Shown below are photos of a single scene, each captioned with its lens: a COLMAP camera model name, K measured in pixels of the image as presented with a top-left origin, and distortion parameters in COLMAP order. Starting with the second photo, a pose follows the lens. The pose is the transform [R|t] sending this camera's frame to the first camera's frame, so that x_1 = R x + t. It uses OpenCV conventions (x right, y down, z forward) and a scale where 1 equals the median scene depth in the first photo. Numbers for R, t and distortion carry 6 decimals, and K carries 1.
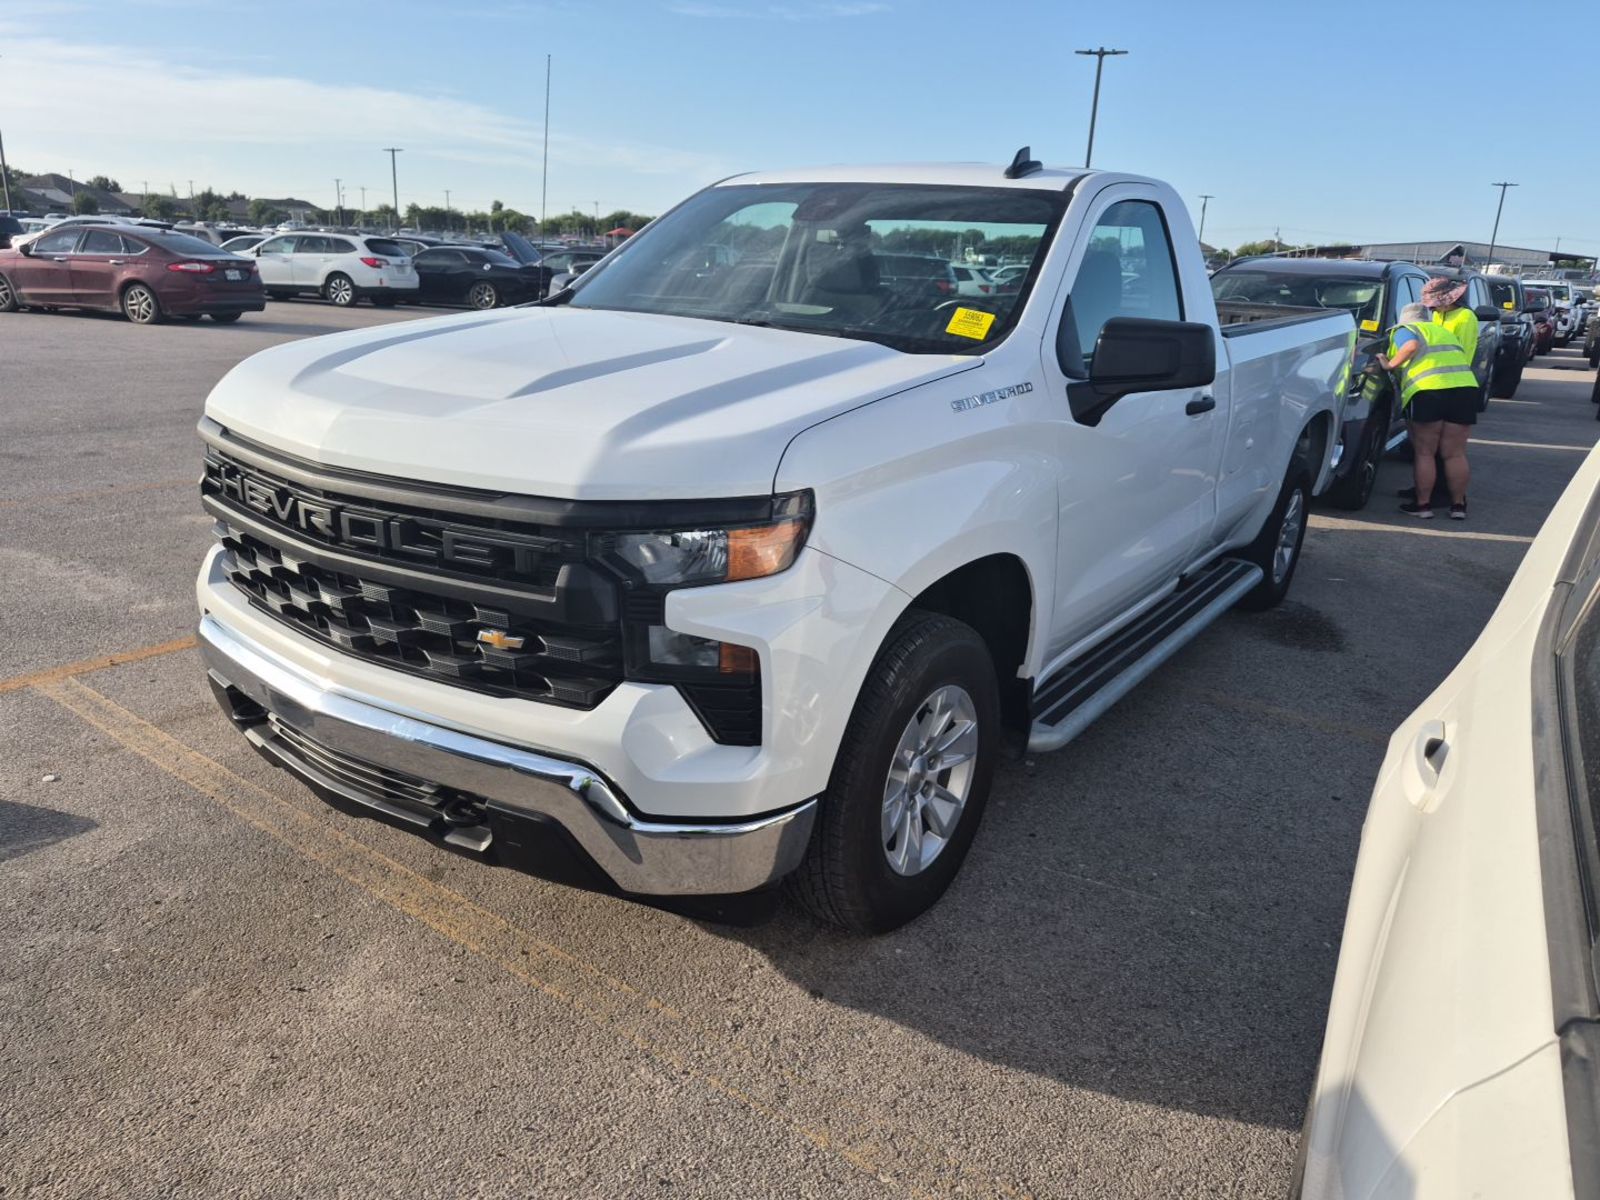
lens RADIAL K [[1257.4, 0, 804.2], [0, 1257.4, 604.0], [0, 0, 1]] dist [0.000098, -0.006082]
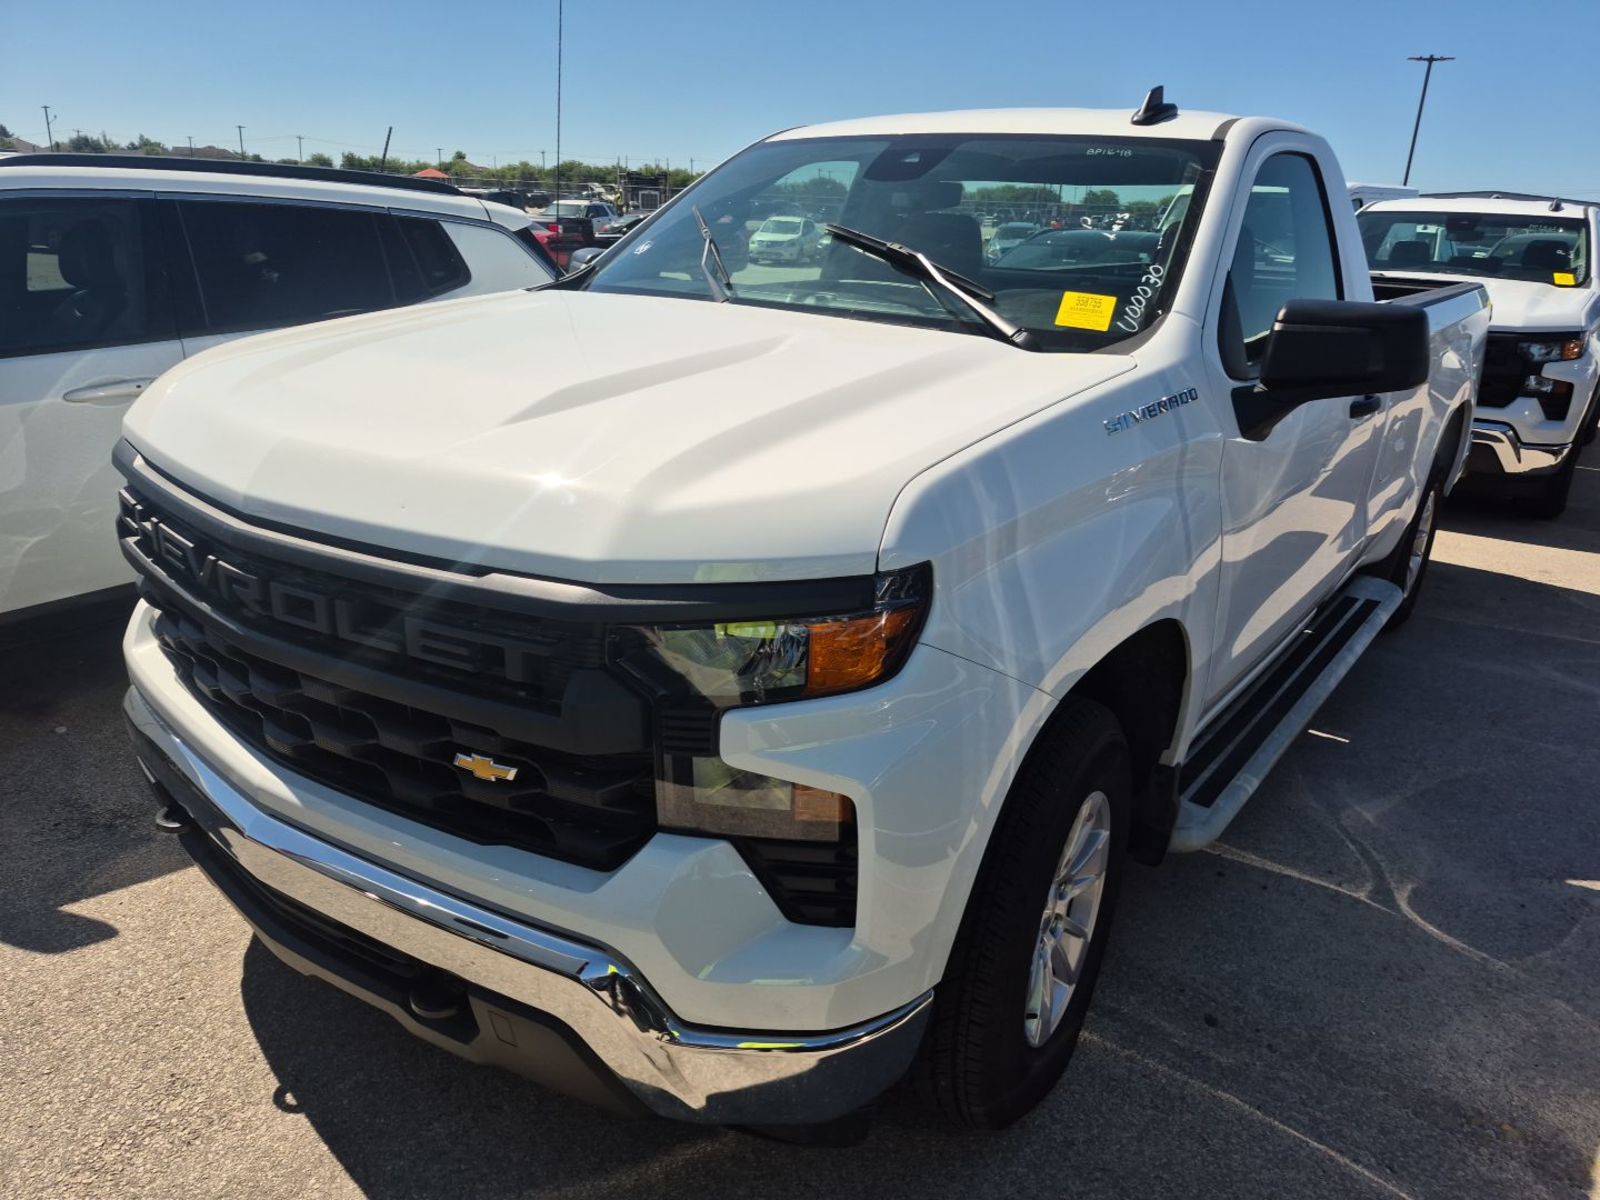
lens RADIAL K [[1234.3, 0, 800.0], [0, 1234.3, 600.0], [0, 0, 1]] dist [0.006830, 0.002740]
pose [[0.999516, 0.003800, -0.030884, -0.035762], [-0.003043, 0.999695, 0.024523, -0.071084], [0.030968, -0.024417, 0.999222, 0.258504]]
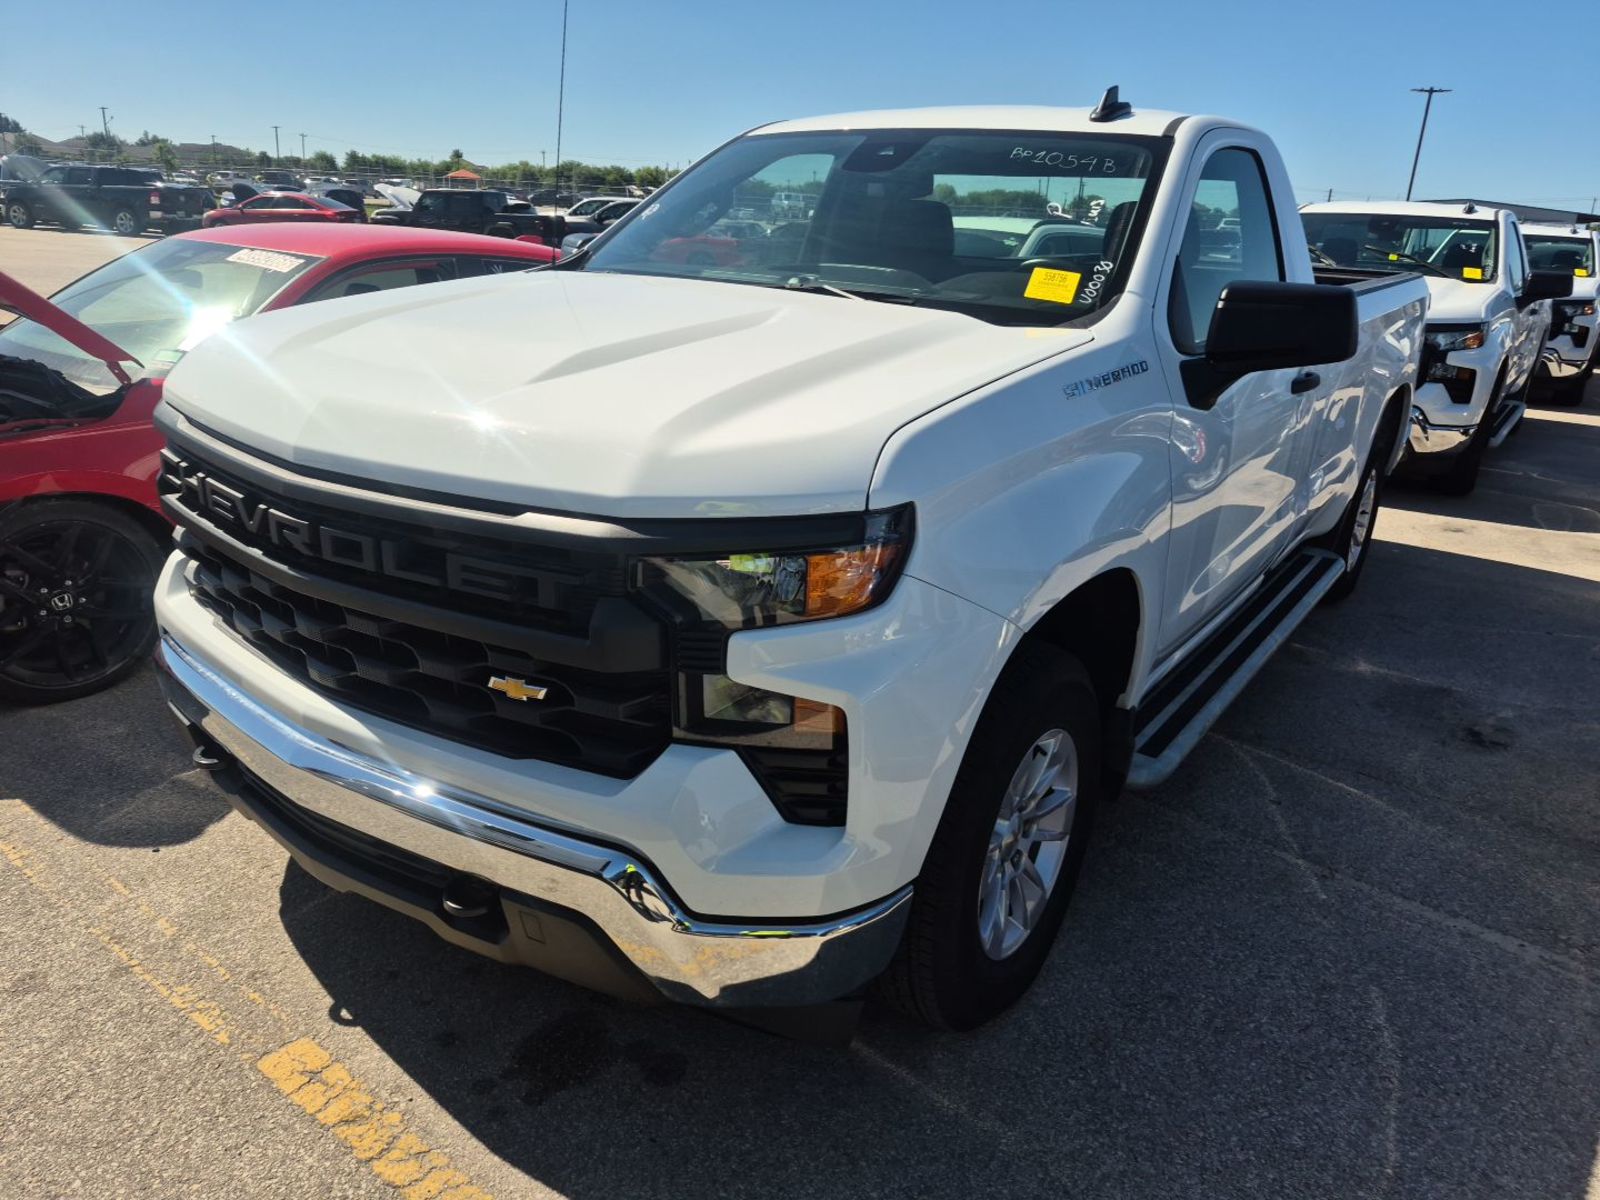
lens RADIAL K [[1234.3, 0, 800.0], [0, 1234.3, 600.0], [0, 0, 1]] dist [0.006830, 0.002740]
pose [[0.999997, 0.001729, -0.001761, -0.050986], [-0.001677, 0.999574, 0.029151, -0.043629], [0.001811, -0.029148, 0.999573, 0.179757]]
